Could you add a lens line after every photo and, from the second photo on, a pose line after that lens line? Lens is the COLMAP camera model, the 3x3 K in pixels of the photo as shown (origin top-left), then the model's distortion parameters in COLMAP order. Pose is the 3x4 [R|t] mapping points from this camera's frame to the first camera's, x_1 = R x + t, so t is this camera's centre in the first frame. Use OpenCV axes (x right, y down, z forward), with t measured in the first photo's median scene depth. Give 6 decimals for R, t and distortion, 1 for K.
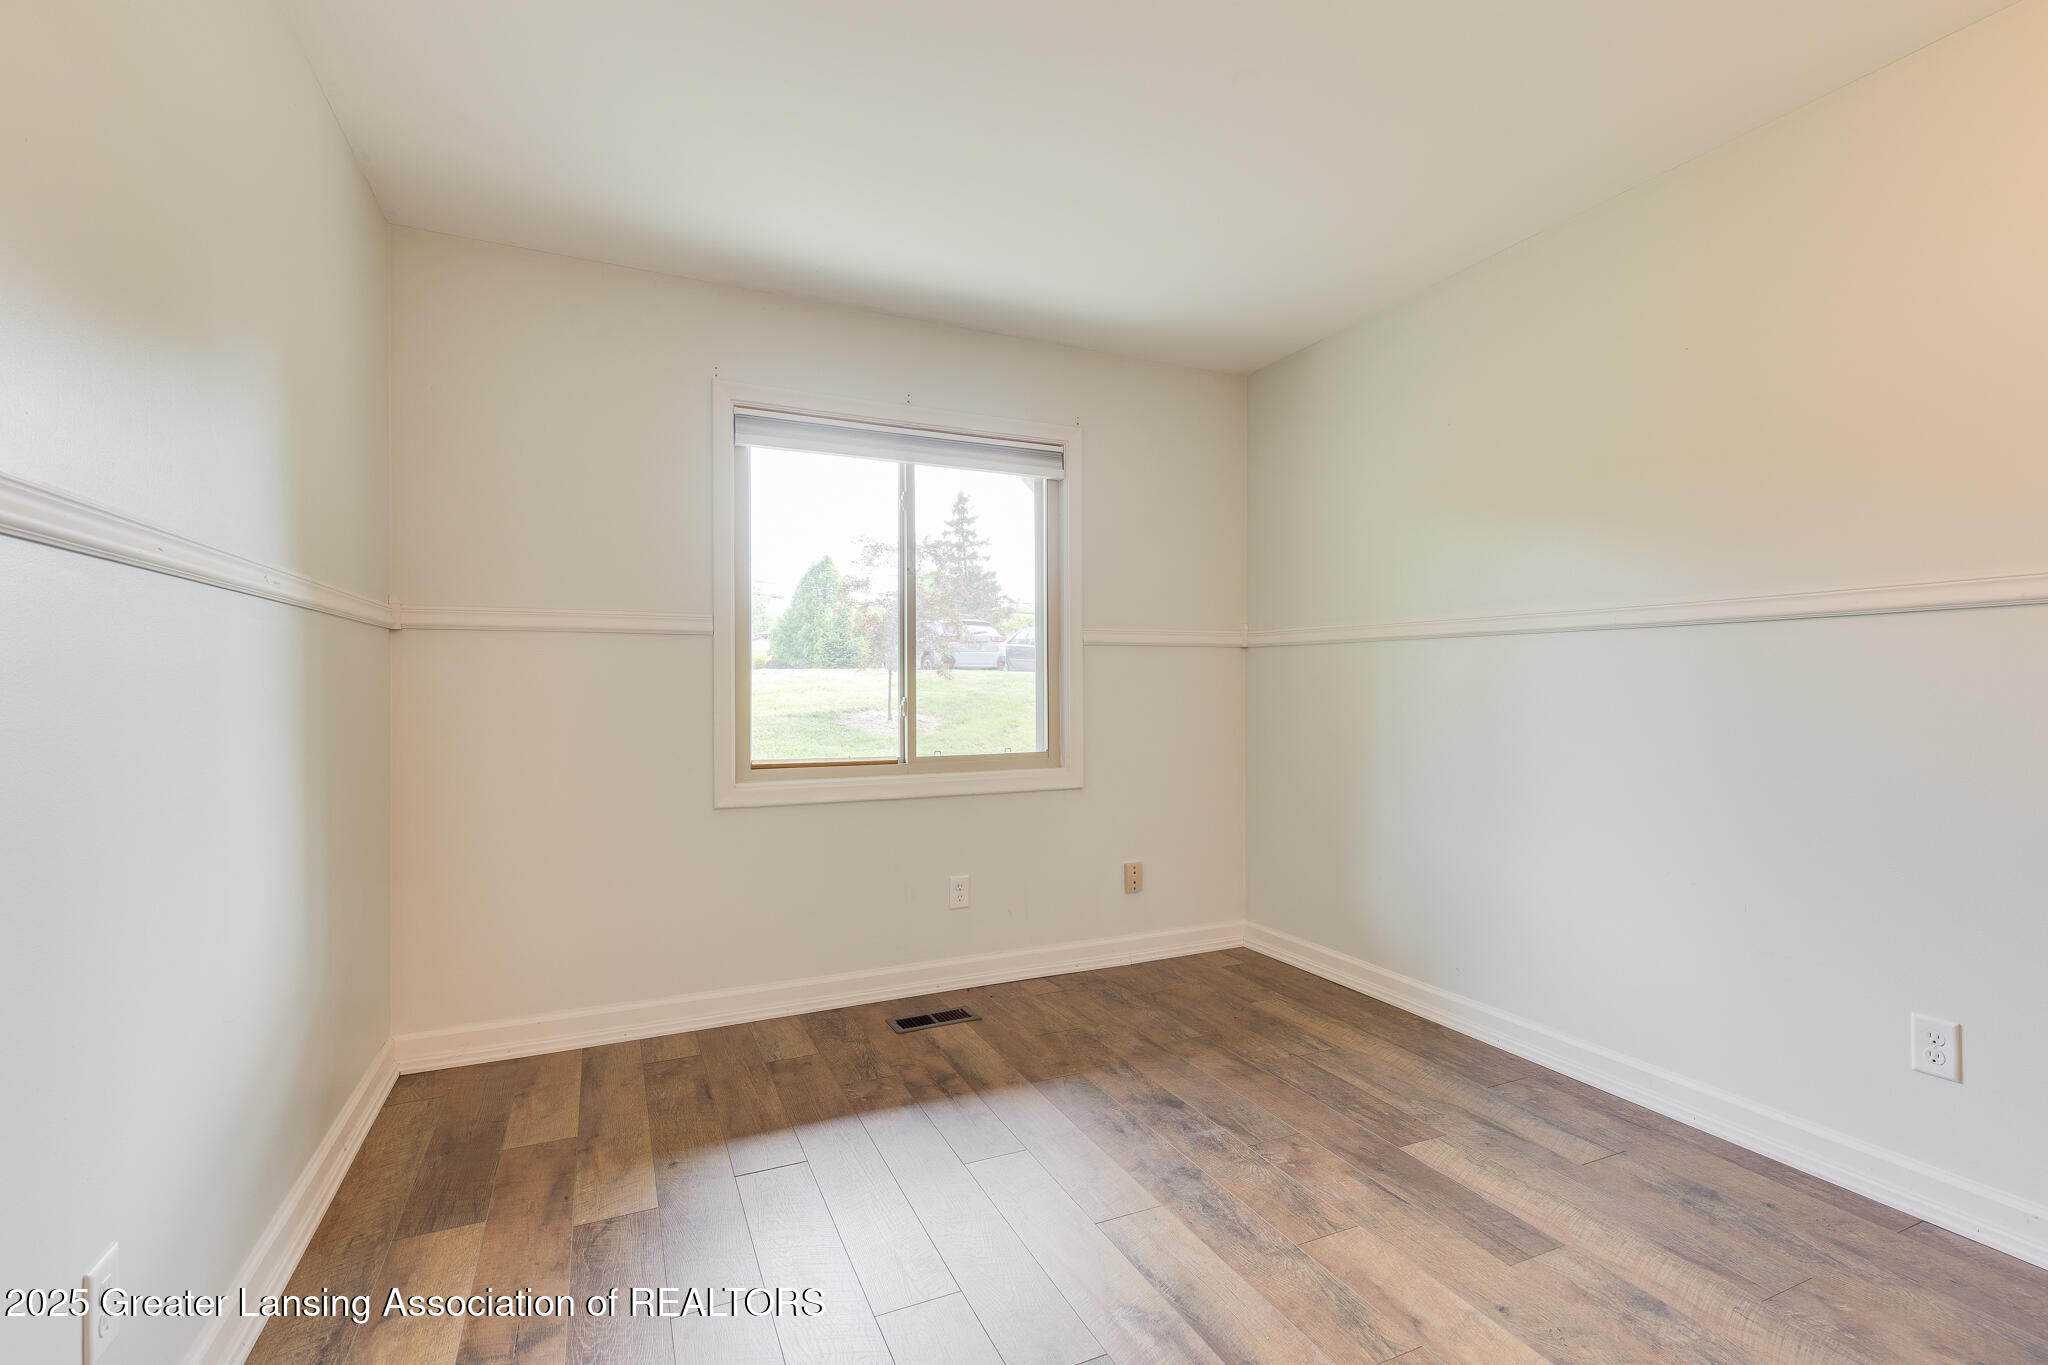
lens RADIAL K [[915.0, 0, 1025.5], [0, 915.0, 687.7], [0, 0, 1]] dist [-0.001401, -0.001566]
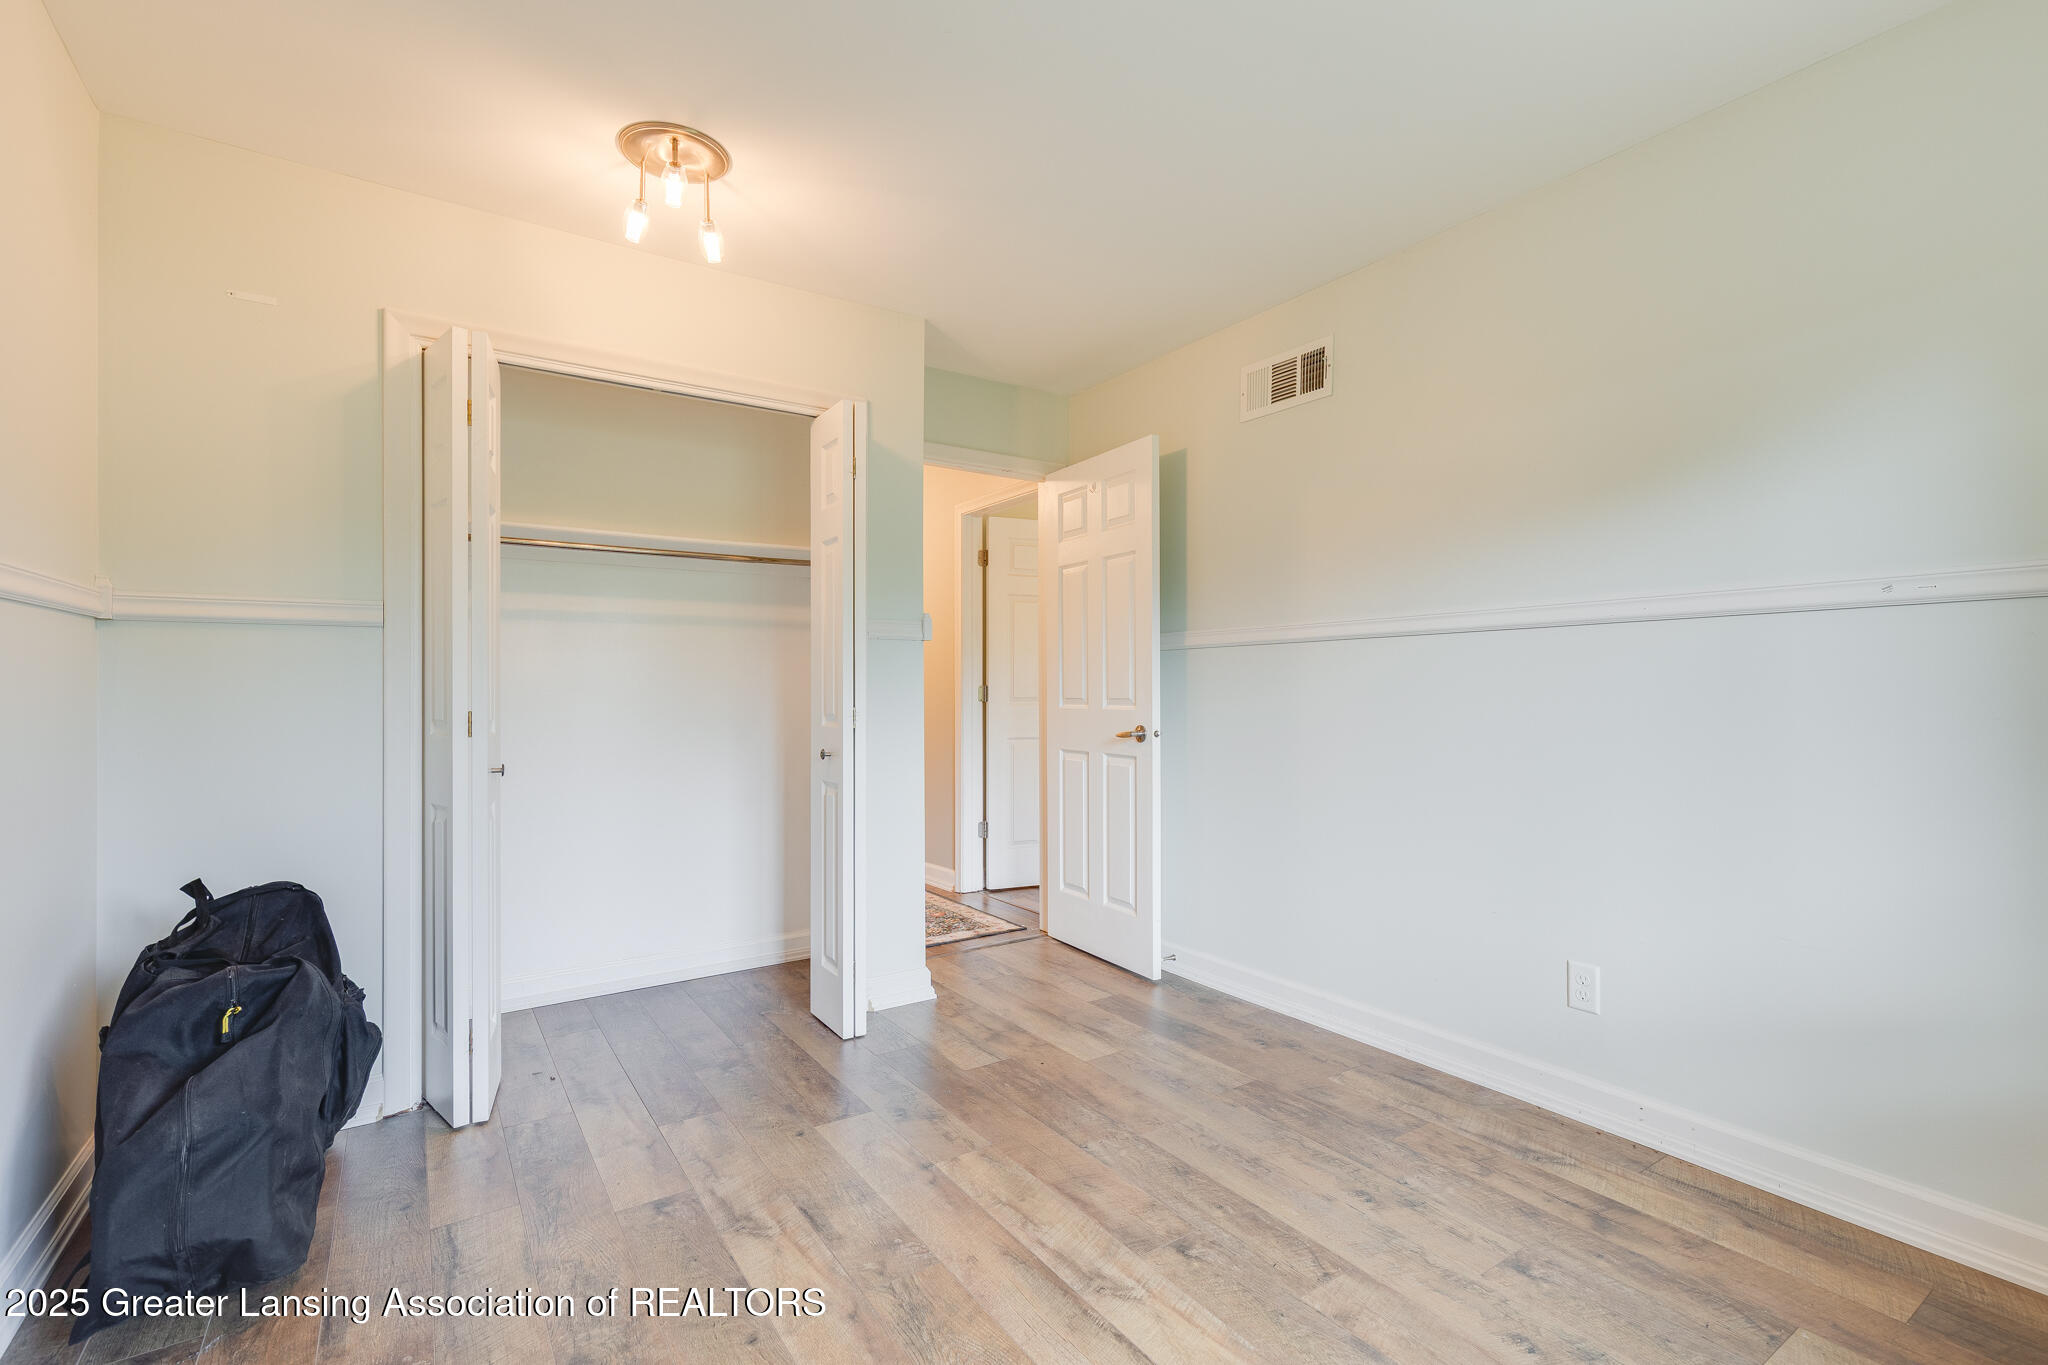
lens RADIAL K [[915.0, 0, 1024.1], [0, 915.0, 687.5], [0, 0, 1]] dist [-0.001401, -0.001566]
pose [[-0.987305, 0.005948, -0.158724, 0.390525], [0.006989, 0.999958, -0.006003, 0.004056], [0.158682, -0.007036, -0.987305, 2.002404]]
